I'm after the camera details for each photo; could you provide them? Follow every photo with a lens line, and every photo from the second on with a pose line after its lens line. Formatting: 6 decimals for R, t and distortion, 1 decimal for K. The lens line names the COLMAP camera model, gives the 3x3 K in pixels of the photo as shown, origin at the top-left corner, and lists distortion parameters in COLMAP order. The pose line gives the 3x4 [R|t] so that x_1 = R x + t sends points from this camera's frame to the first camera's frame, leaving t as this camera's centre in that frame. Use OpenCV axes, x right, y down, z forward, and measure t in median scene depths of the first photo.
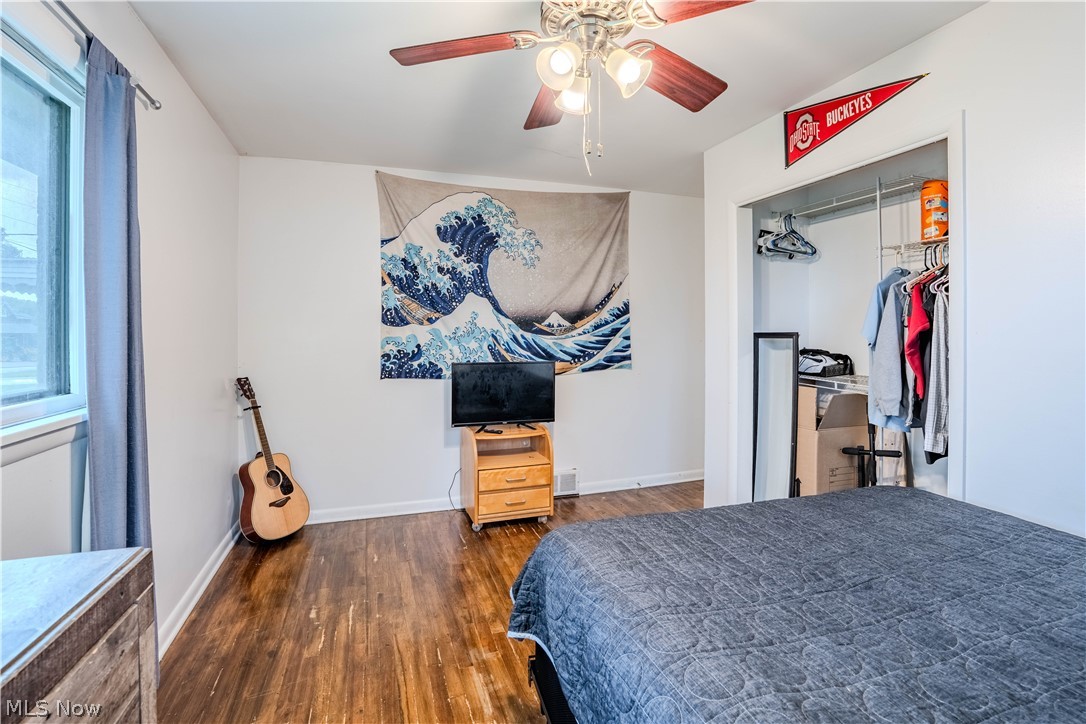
lens RADIAL K [[522.8, 0, 548.4], [0, 522.8, 329.4], [0, 0, 1]] dist [-0.061001, 0.023280]
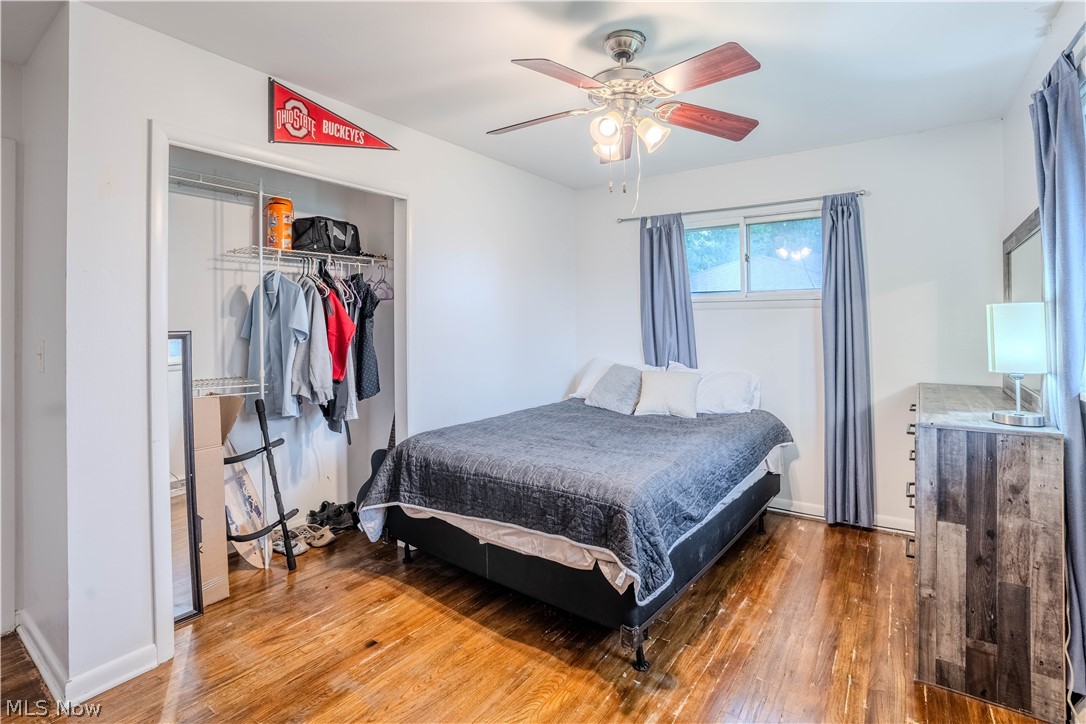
lens RADIAL K [[522.8, 0, 548.4], [0, 522.8, 329.4], [0, 0, 1]] dist [-0.061001, 0.023280]
pose [[-0.584468, 0.002121, 0.811414, -0.561143], [0.006818, 0.999974, 0.002297, 0.004294], [-0.811388, 0.006875, -0.584468, 1.229475]]
